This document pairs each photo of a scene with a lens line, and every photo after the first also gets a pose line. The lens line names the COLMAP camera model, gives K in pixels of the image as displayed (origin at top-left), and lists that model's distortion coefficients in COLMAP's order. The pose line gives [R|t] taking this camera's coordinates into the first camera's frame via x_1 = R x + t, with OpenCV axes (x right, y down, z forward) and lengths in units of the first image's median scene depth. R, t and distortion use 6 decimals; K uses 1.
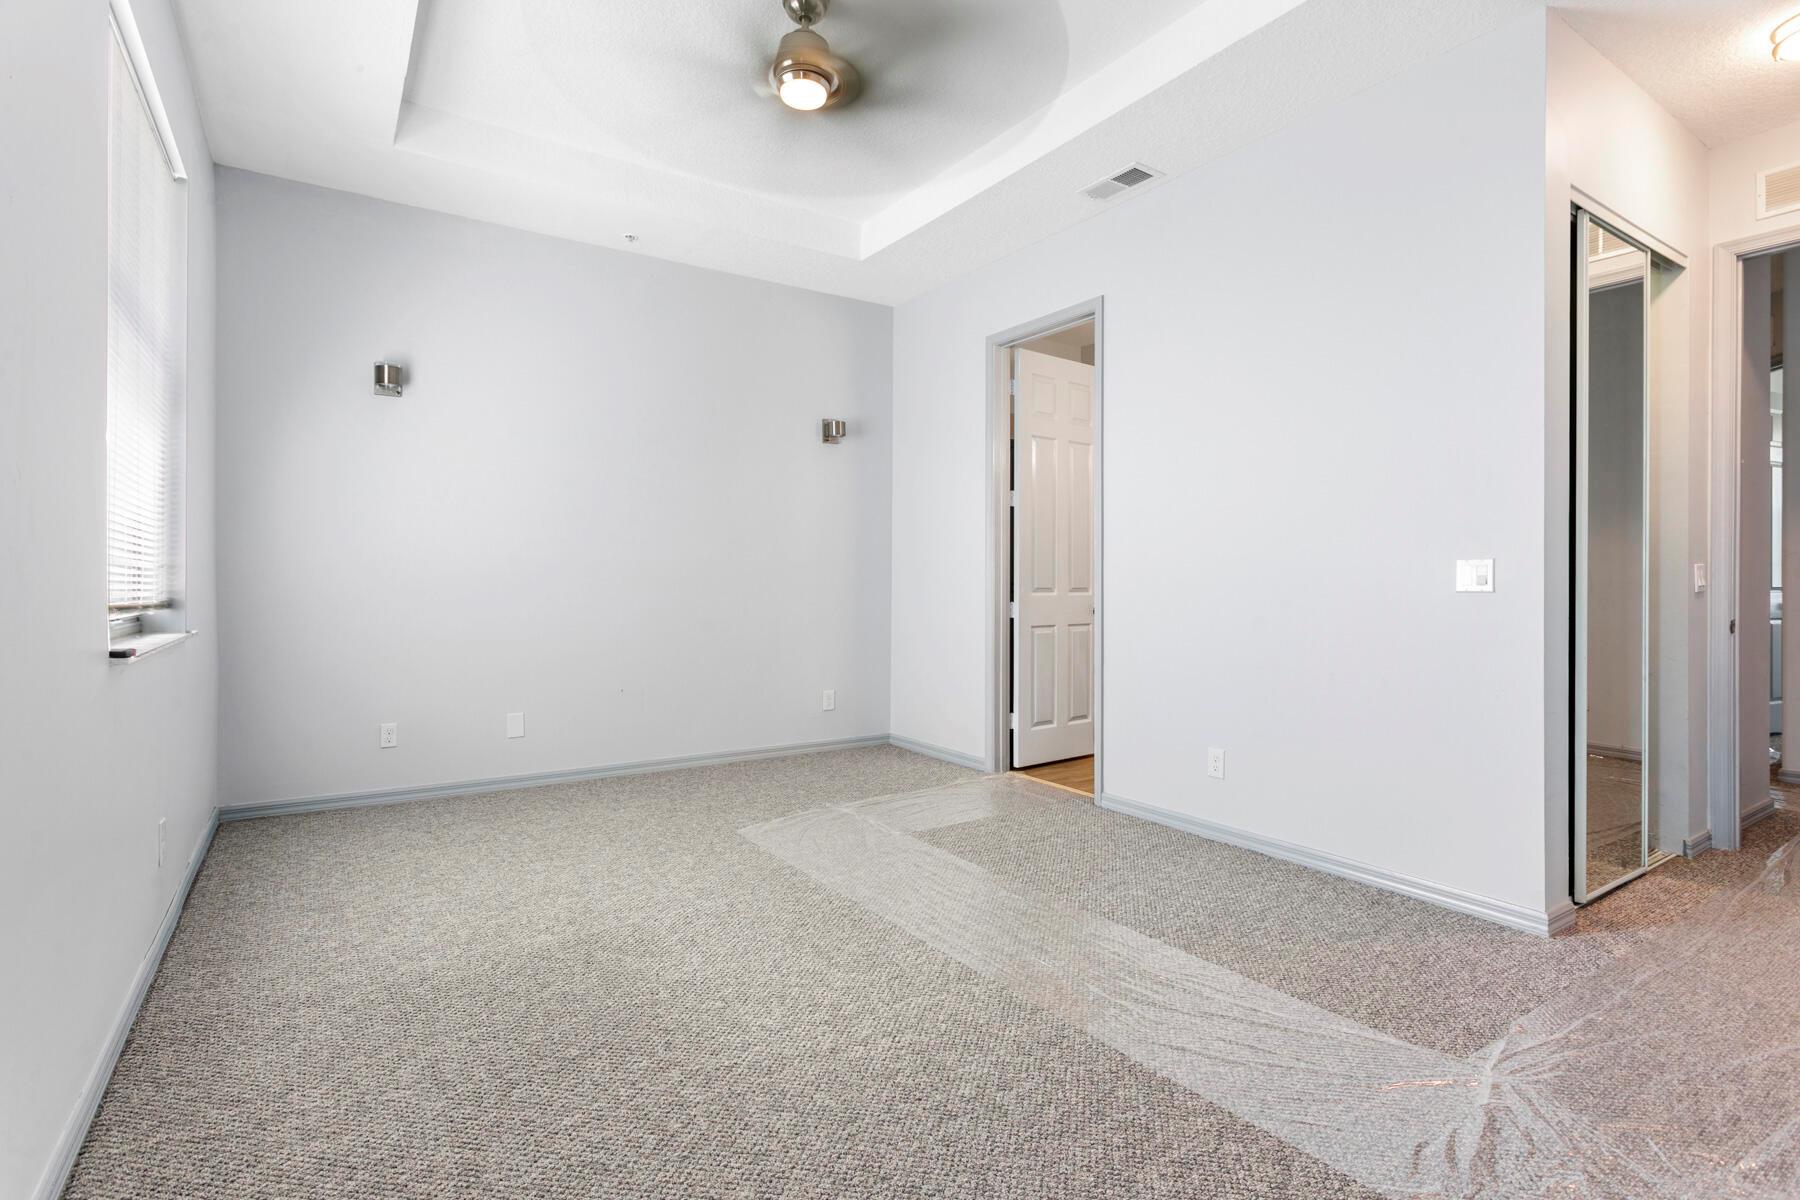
lens RADIAL K [[871.3, 0, 900.2], [0, 871.3, 591.3], [0, 0, 1]] dist [0.005077, -0.002649]
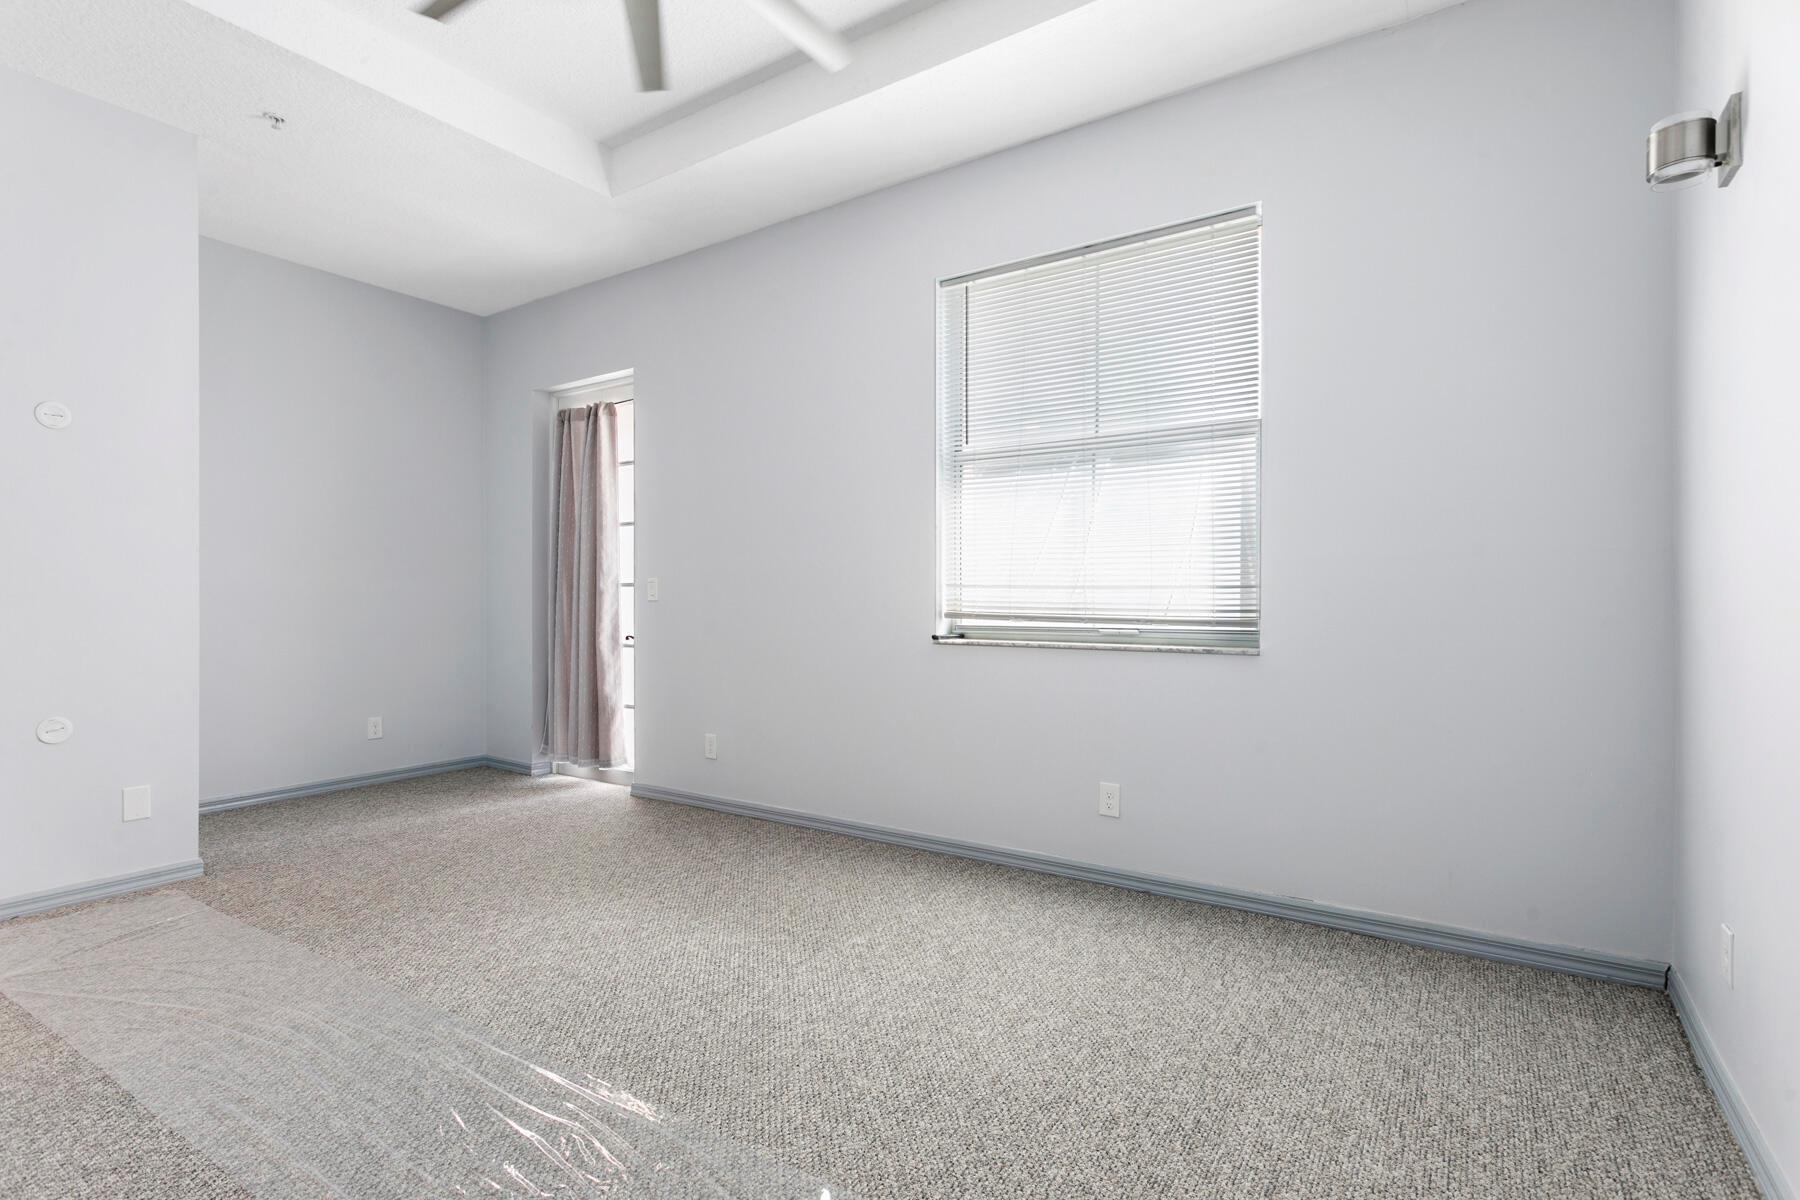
lens RADIAL K [[871.3, 0, 919.5], [0, 871.3, 597.6], [0, 0, 1]] dist [0.005077, -0.002649]
pose [[-0.919631, -0.004382, -0.392758, -0.059336], [-0.006947, 0.999963, 0.005109, -0.023115], [0.392721, 0.007427, -0.919628, 1.970713]]
